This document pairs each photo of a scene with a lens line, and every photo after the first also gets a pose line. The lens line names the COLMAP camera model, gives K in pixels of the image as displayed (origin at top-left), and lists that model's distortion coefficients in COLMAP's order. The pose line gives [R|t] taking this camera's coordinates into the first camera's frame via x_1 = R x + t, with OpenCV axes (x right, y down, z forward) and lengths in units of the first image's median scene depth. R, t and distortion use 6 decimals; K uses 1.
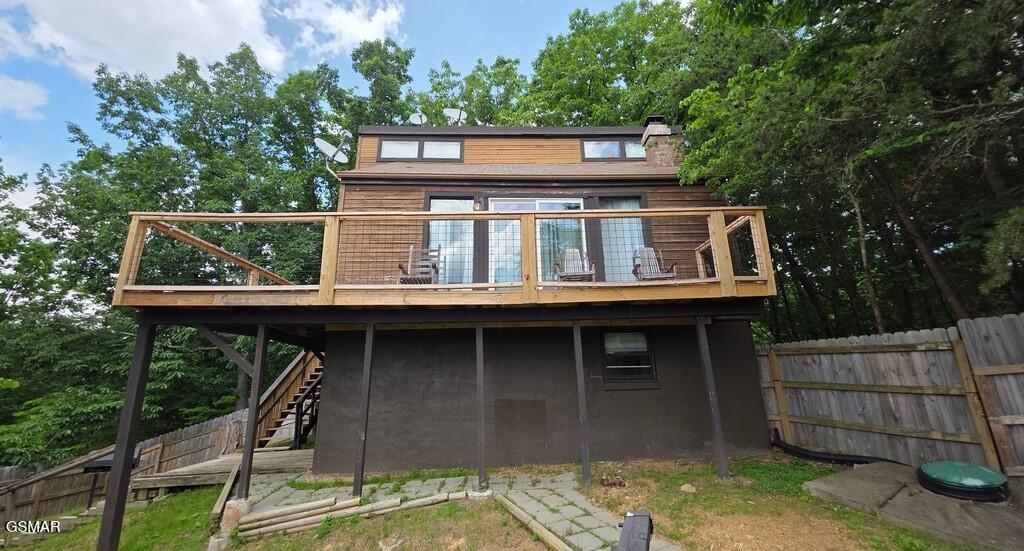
lens RADIAL K [[408.4, 0, 510.2], [0, 408.4, 259.9], [0, 0, 1]] dist [0.023416, -0.011256]
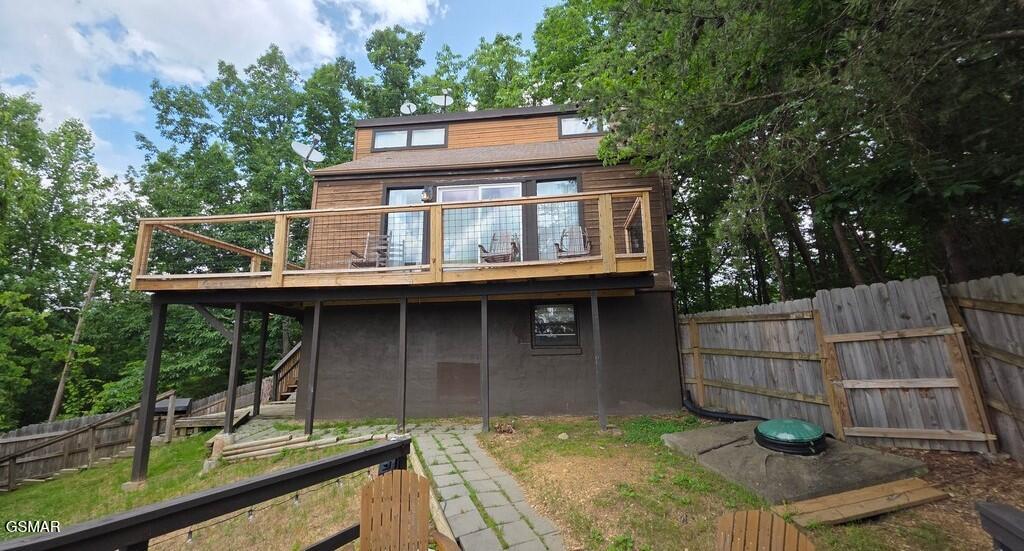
lens RADIAL K [[408.4, 0, 510.2], [0, 408.4, 259.9], [0, 0, 1]] dist [0.023416, -0.011256]
pose [[0.989451, -0.027856, -0.142167, 0.325961], [0.038358, 0.996691, 0.071670, -0.026855], [0.139700, -0.076367, 0.987245, -0.099295]]
